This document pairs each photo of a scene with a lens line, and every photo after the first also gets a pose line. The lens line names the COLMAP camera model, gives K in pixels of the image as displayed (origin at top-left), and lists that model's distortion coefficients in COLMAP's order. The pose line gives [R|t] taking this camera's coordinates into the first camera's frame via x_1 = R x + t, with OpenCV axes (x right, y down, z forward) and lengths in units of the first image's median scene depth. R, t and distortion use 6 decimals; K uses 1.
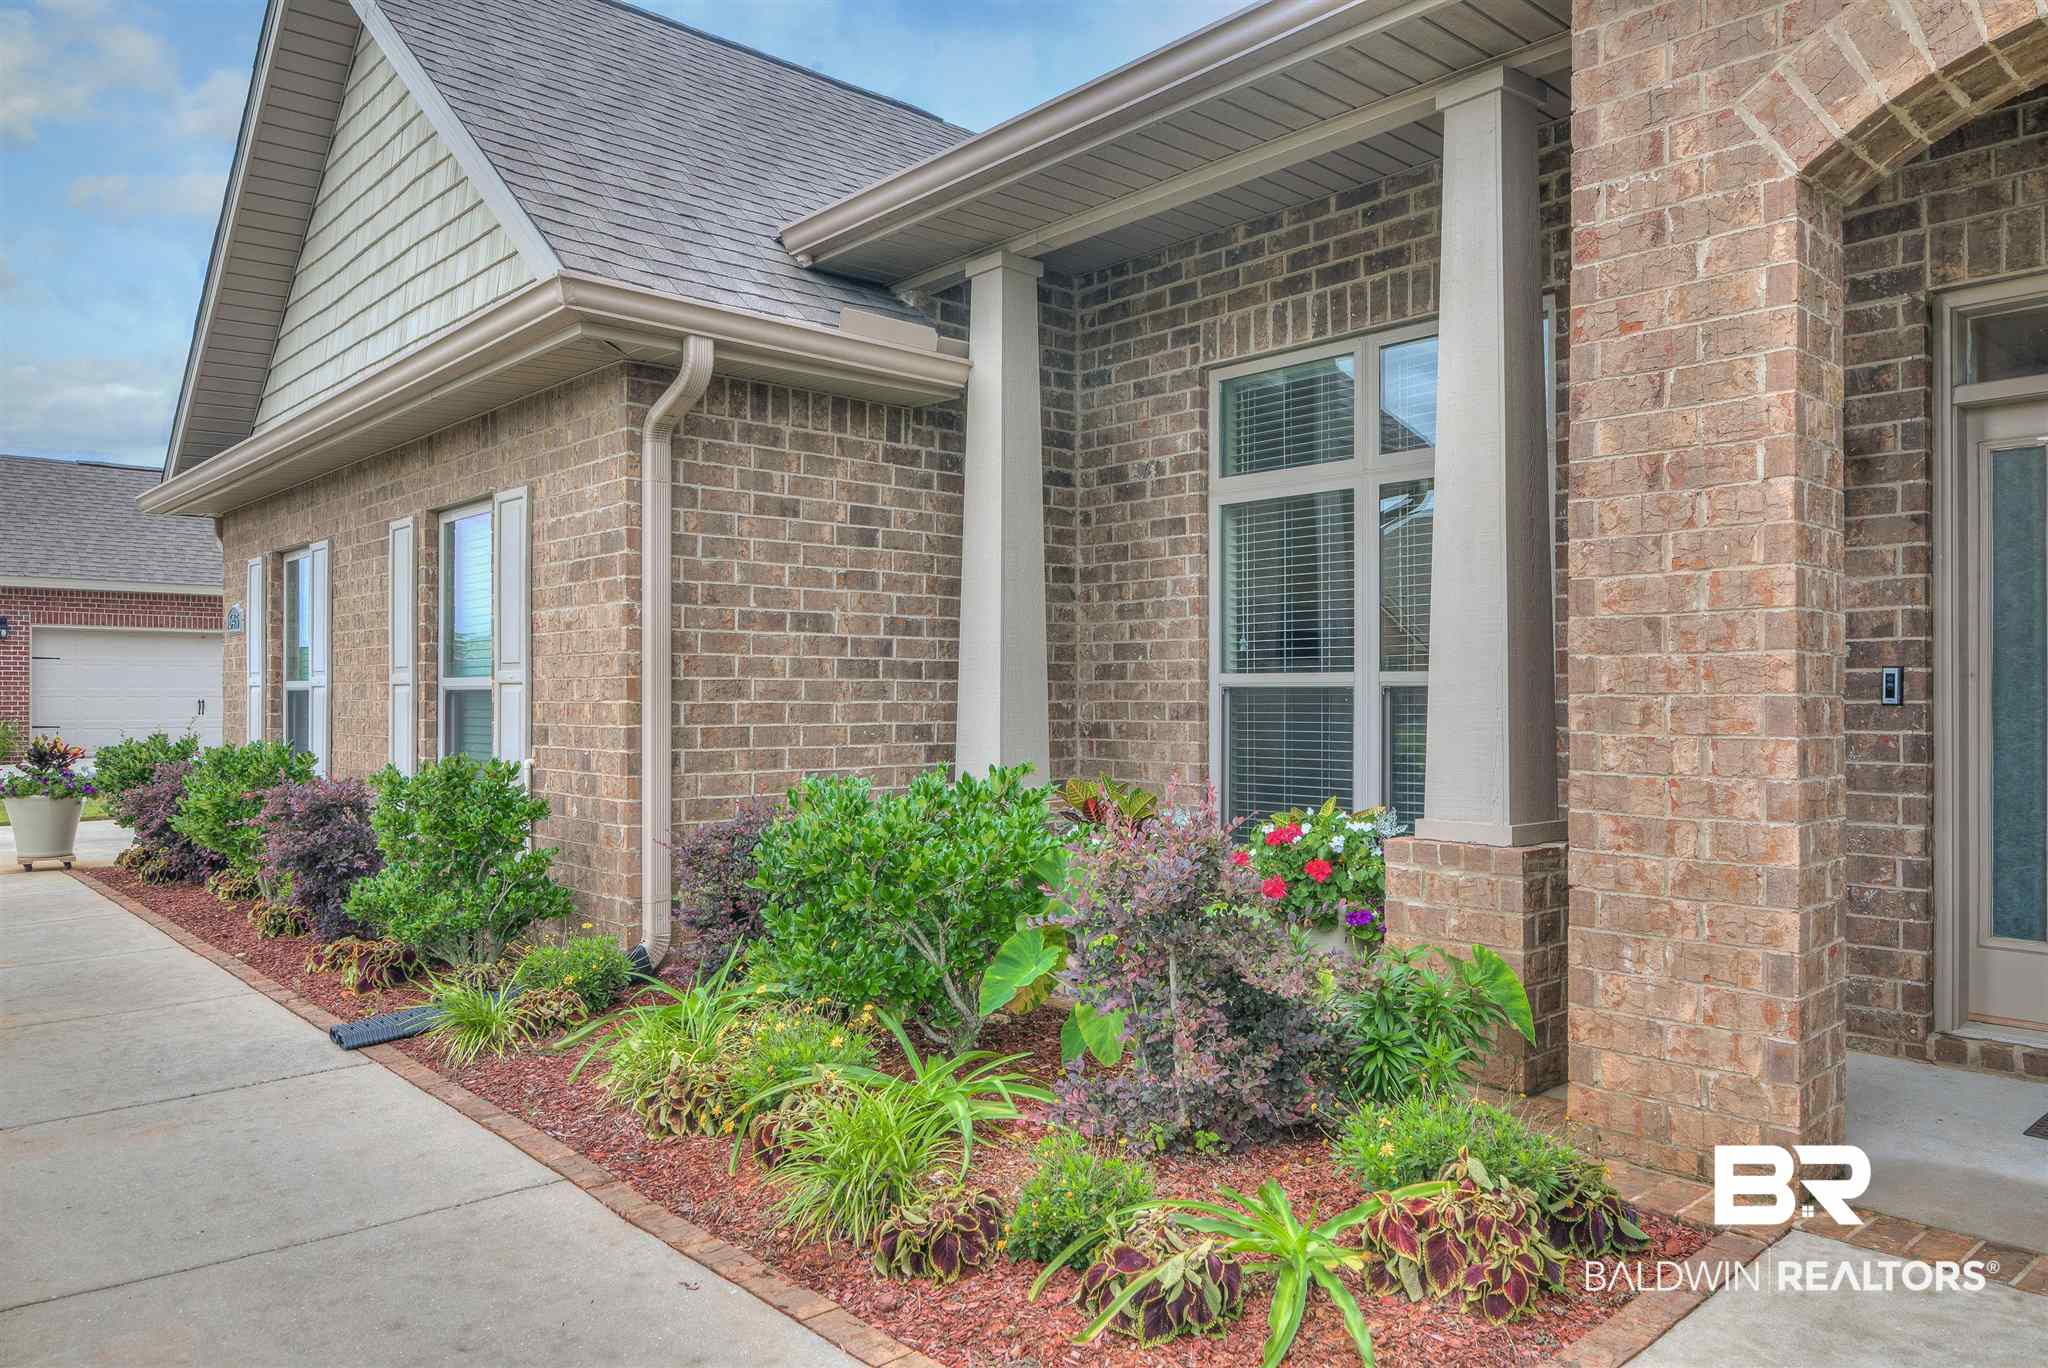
lens RADIAL K [[1405.3, 0, 1023.8], [0, 1405.3, 690.4], [0, 0, 1]] dist [-0.006660, 0.002365]
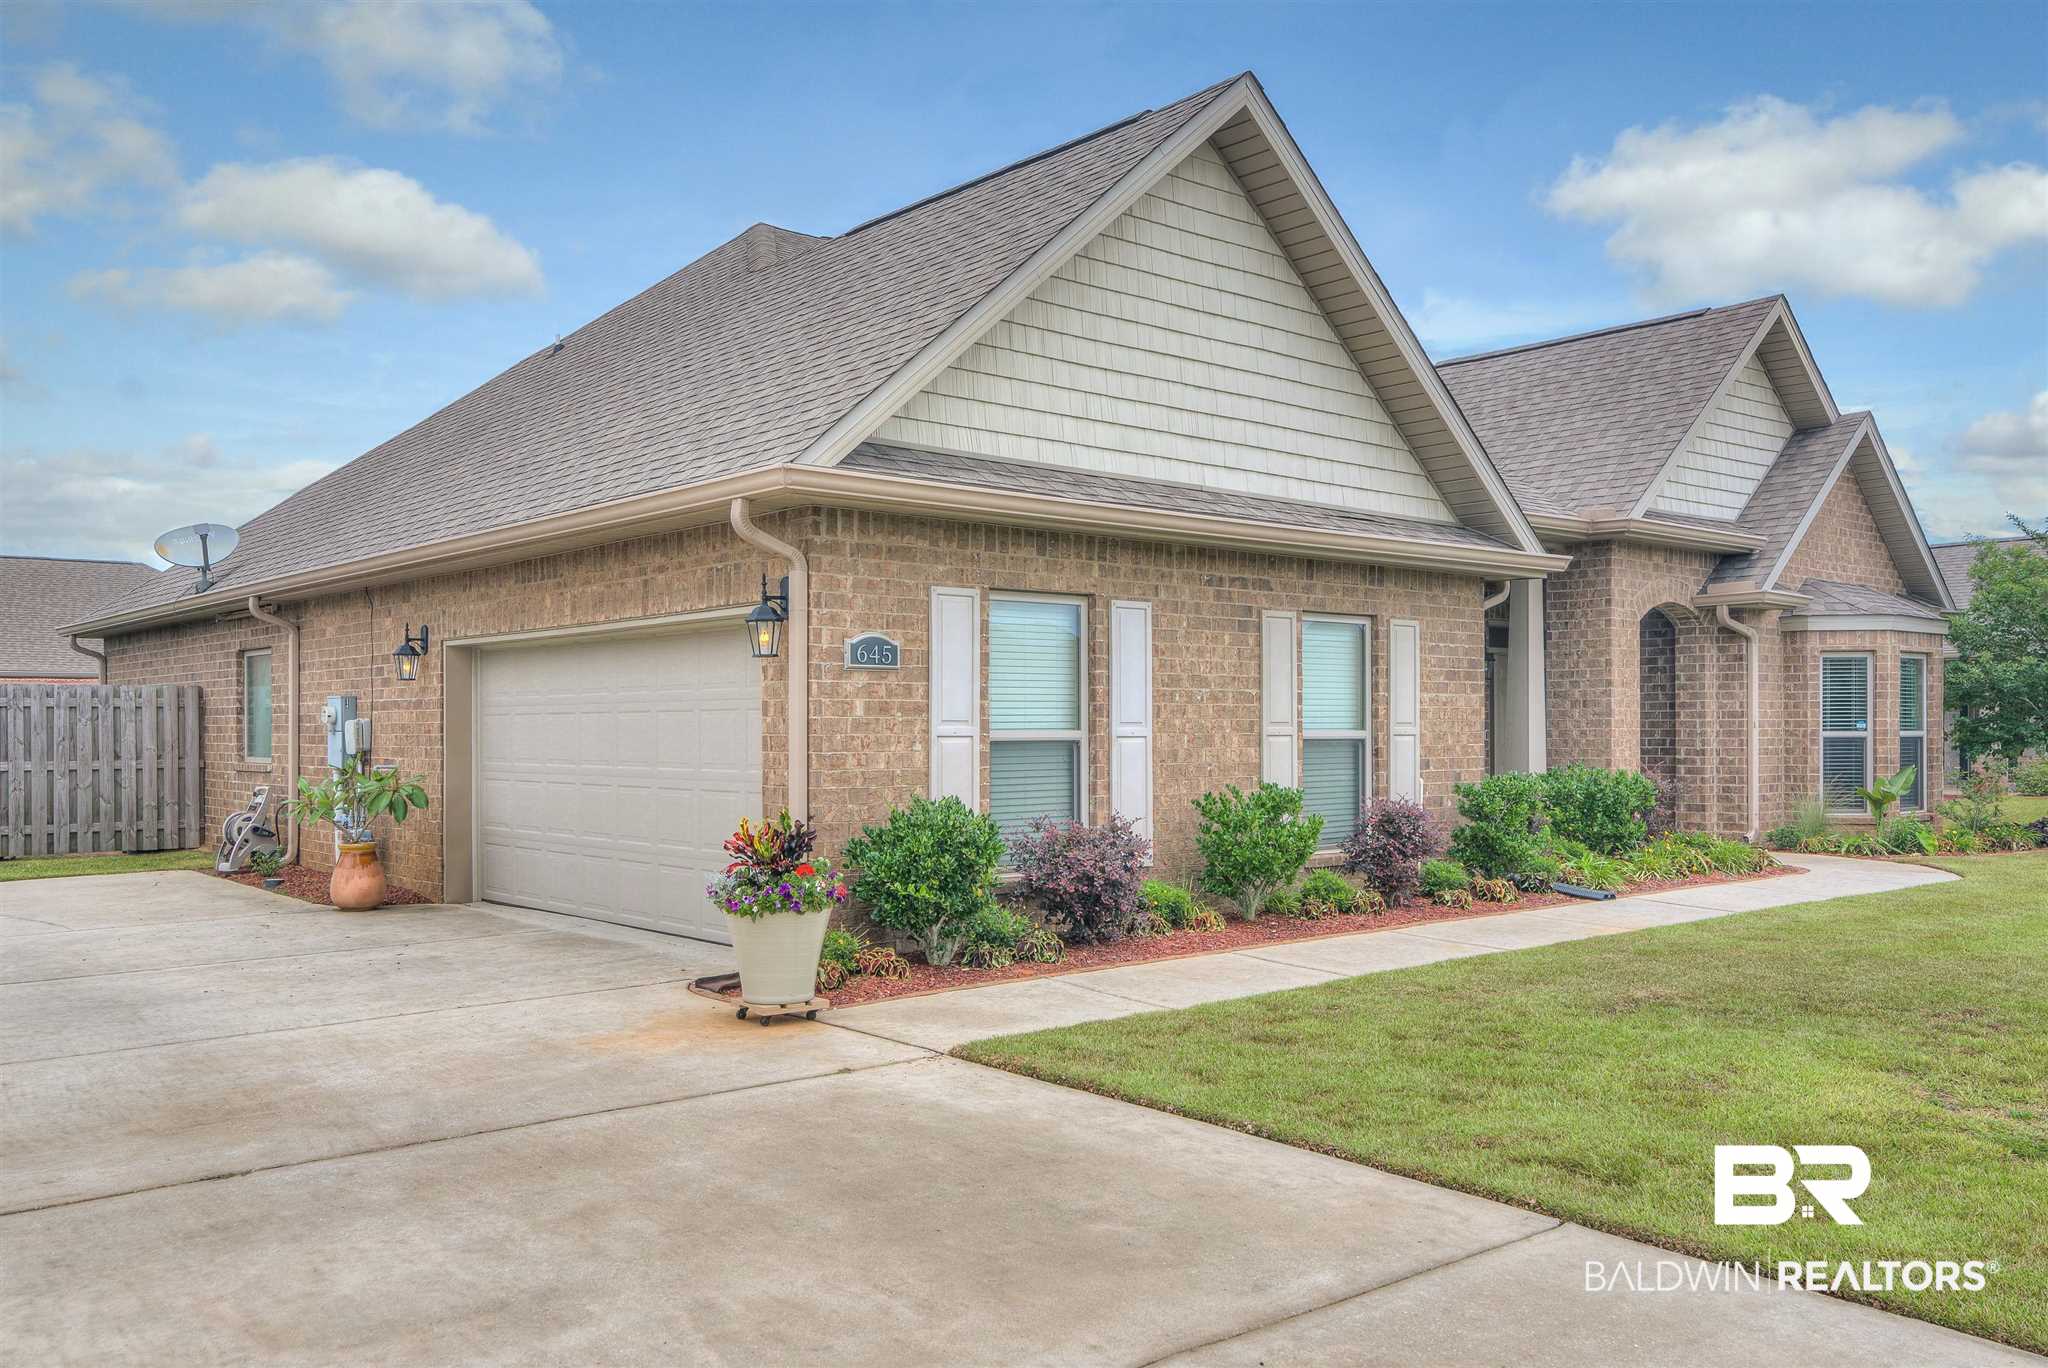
lens RADIAL K [[1643.7, 0, 1027.3], [0, 1643.7, 752.2], [0, 0, 1]] dist [-0.003382, 0.000276]
pose [[0.026975, -0.008440, 0.999600, -2.772007], [0.003128, 0.999960, 0.008359, -0.002465], [-0.999631, 0.002901, 0.027000, 1.653919]]
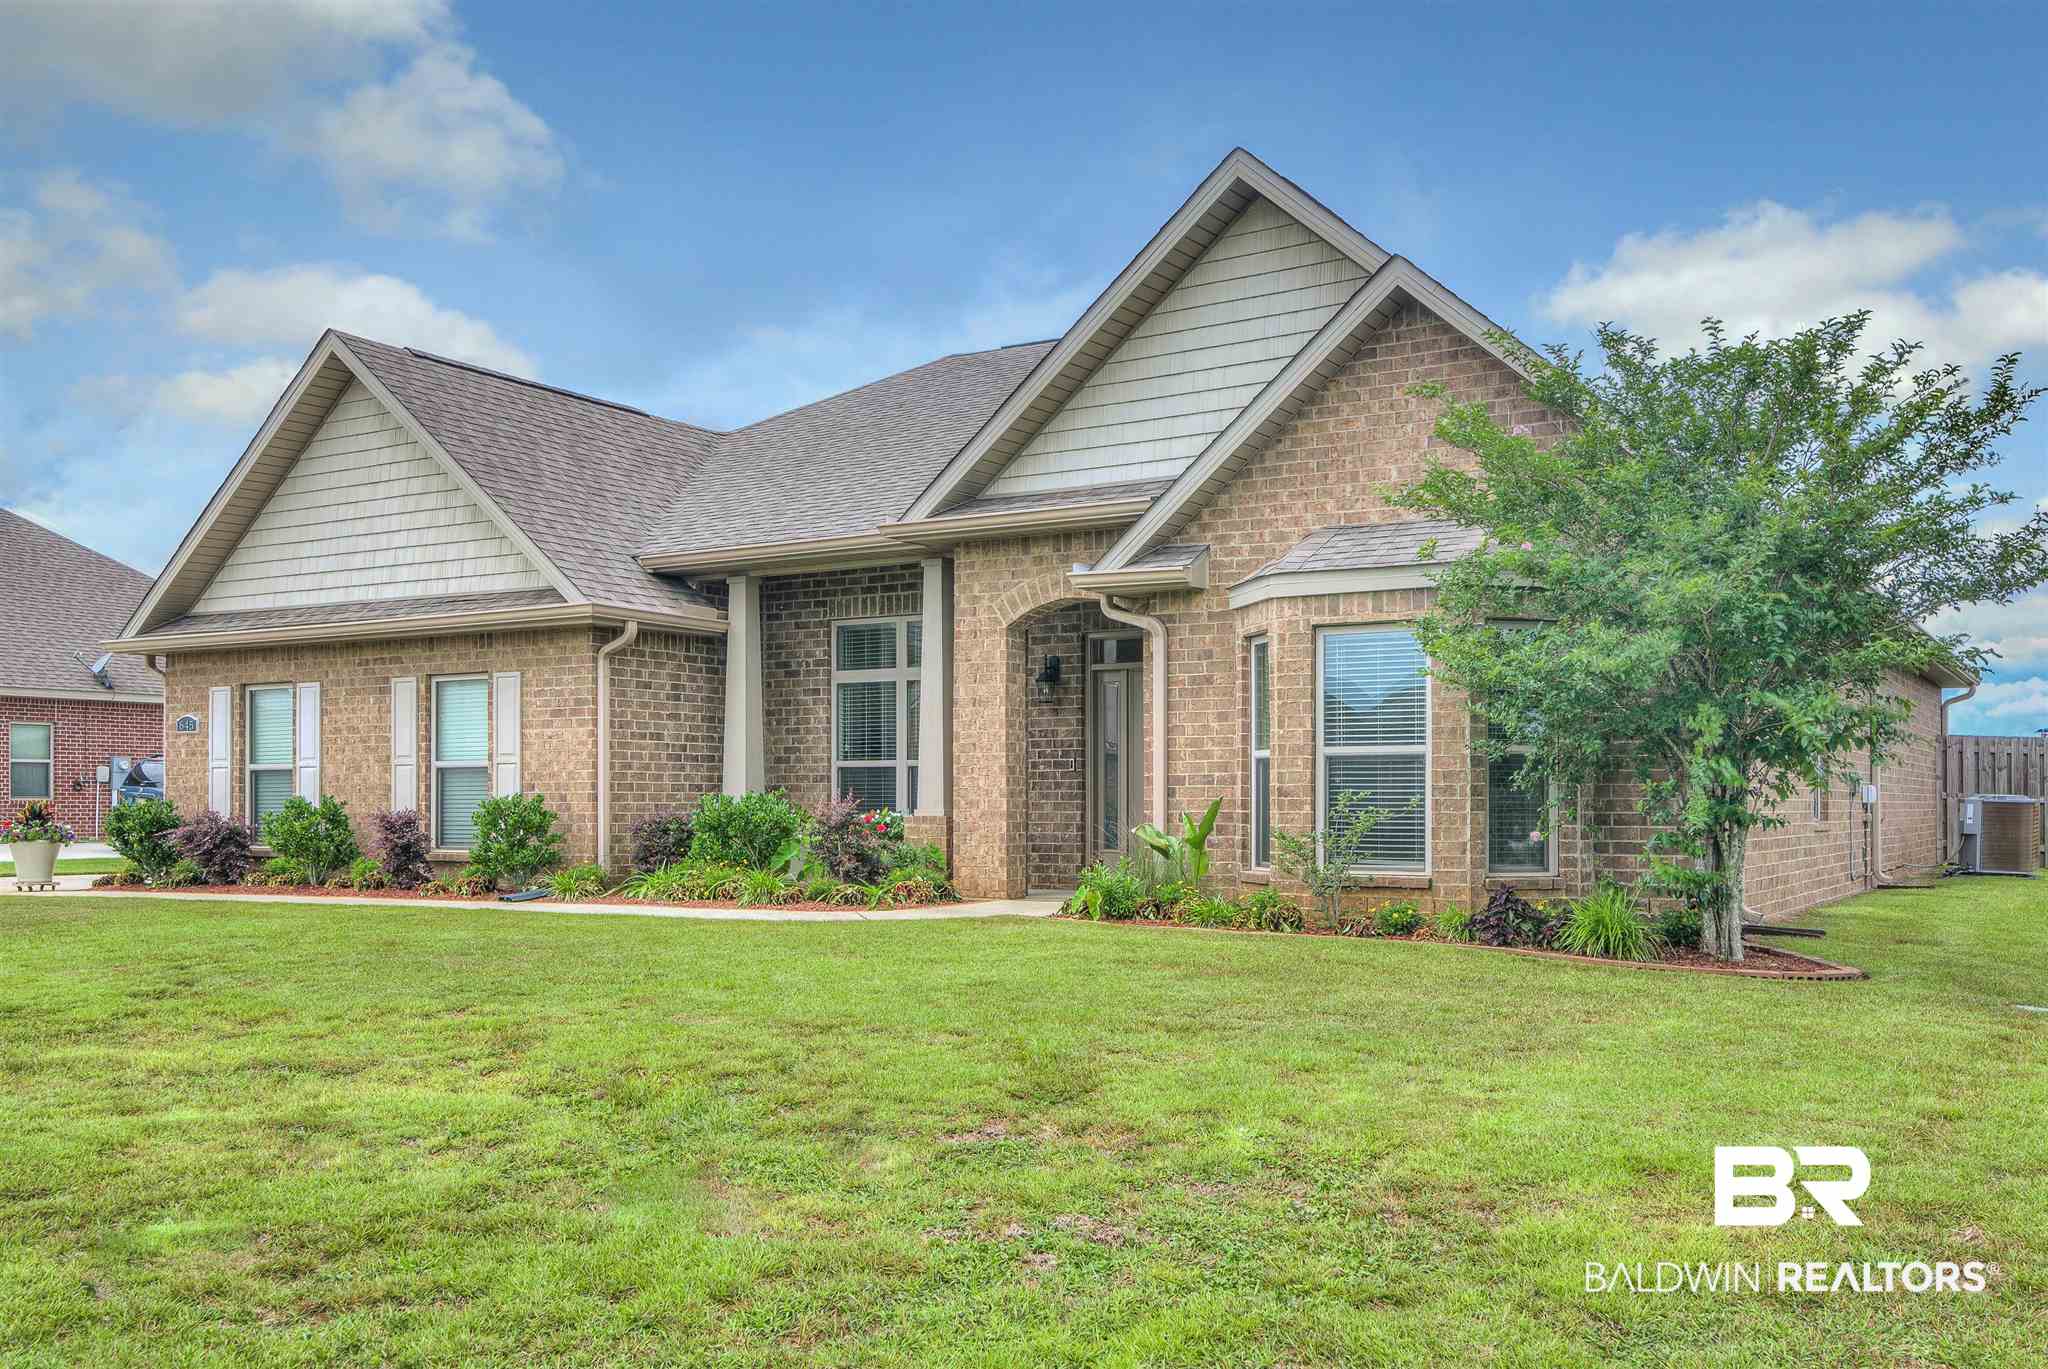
lens RADIAL K [[1831.6, 0, 1068.3], [0, 1831.6, 797.0], [0, 0, 1]] dist [0.003800, -0.002991]
pose [[0.952384, 0.000037, 0.304903, -0.474988], [0.000157, 1.000000, -0.000612, 0.056496], [-0.304902, 0.000631, 0.952383, -2.242718]]
